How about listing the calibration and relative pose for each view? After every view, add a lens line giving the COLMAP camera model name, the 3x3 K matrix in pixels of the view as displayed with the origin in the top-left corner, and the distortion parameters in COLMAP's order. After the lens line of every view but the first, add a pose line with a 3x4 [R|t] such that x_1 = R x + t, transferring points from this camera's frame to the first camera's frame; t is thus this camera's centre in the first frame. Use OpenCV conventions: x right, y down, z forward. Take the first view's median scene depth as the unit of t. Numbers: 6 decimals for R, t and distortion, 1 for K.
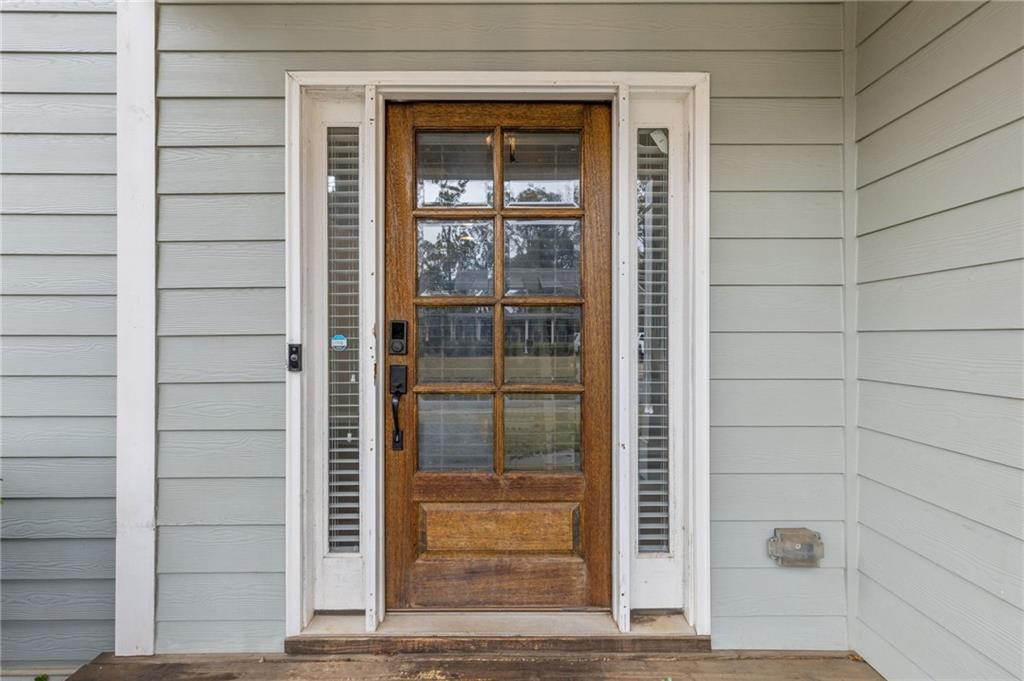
lens RADIAL K [[459.1, 0, 512.9], [0, 459.1, 337.6], [0, 0, 1]] dist [0.009017, -0.001717]
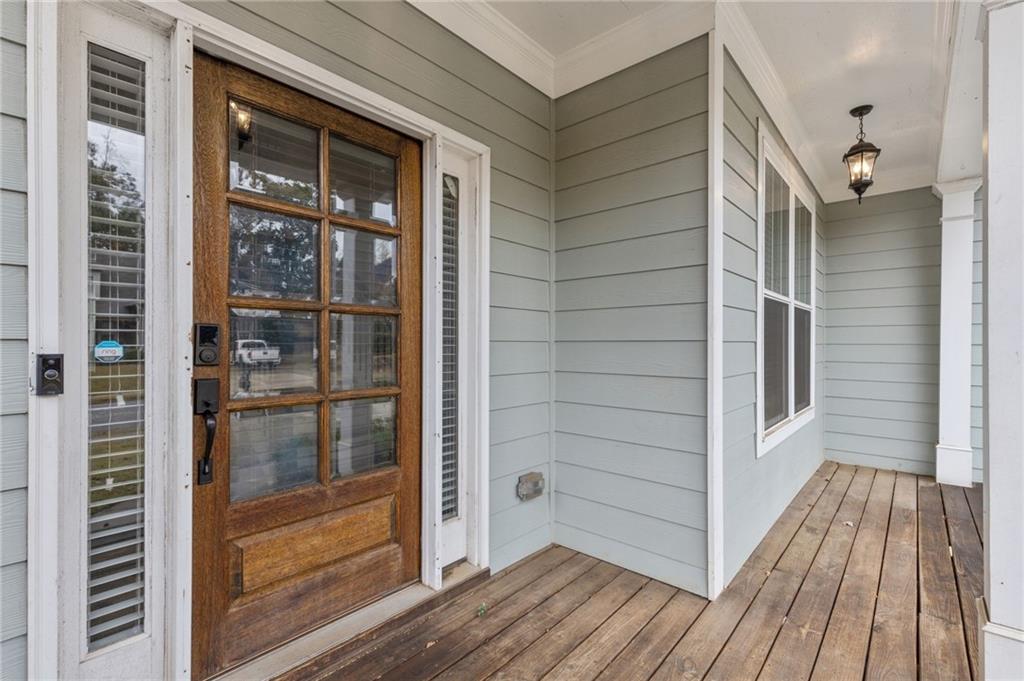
lens RADIAL K [[459.1, 0, 513.4], [0, 459.1, 343.5], [0, 0, 1]] dist [0.009017, -0.001717]
pose [[0.662492, 0.003469, 0.749061, -0.500698], [-0.006201, 0.999980, 0.000854, -0.006265], [-0.749043, -0.005211, 0.662501, 0.055952]]
